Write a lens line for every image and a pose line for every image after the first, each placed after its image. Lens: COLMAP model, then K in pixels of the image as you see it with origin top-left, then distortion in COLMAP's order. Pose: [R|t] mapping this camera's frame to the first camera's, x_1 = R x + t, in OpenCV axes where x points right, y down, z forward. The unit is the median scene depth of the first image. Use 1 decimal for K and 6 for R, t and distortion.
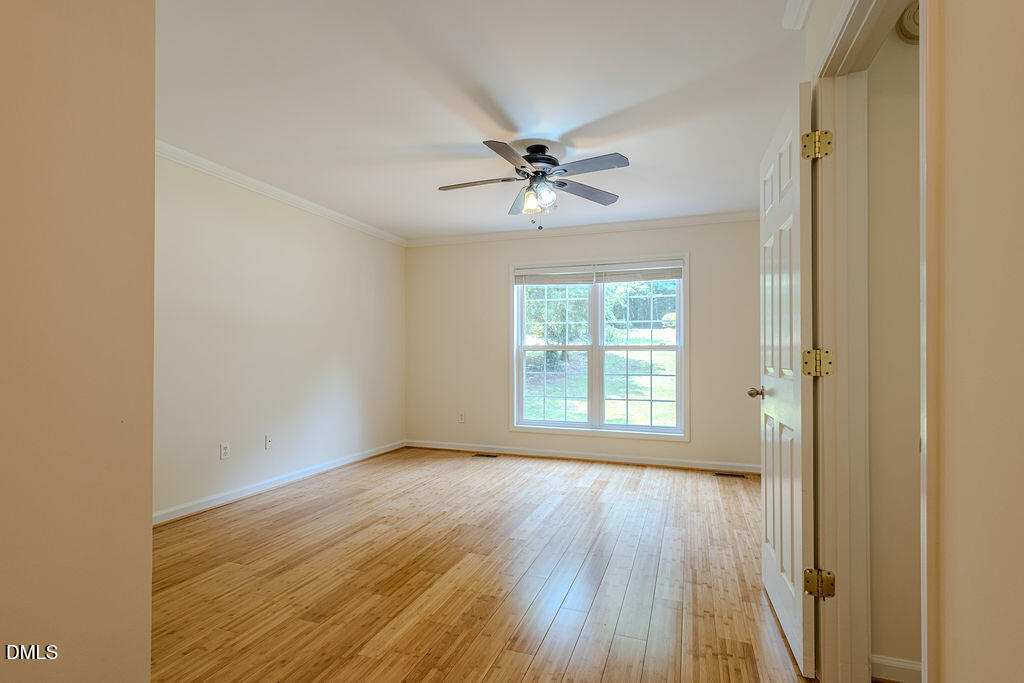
lens RADIAL K [[490.8, 0, 515.5], [0, 490.8, 346.8], [0, 0, 1]] dist [0.004968, 0.000520]
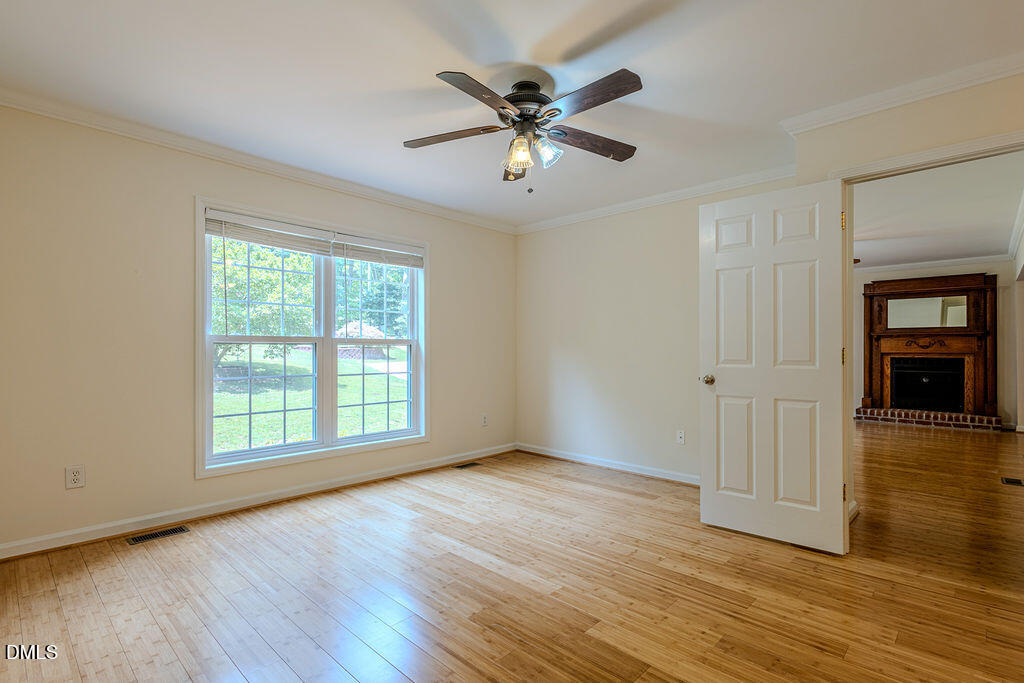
lens RADIAL K [[490.8, 0, 514.4], [0, 490.8, 343.9], [0, 0, 1]] dist [0.004968, 0.000520]
pose [[0.406159, 0.009590, 0.913752, -0.482277], [-0.013651, 0.999897, -0.004426, 0.007215], [-0.913700, -0.010676, 0.406248, 0.499393]]
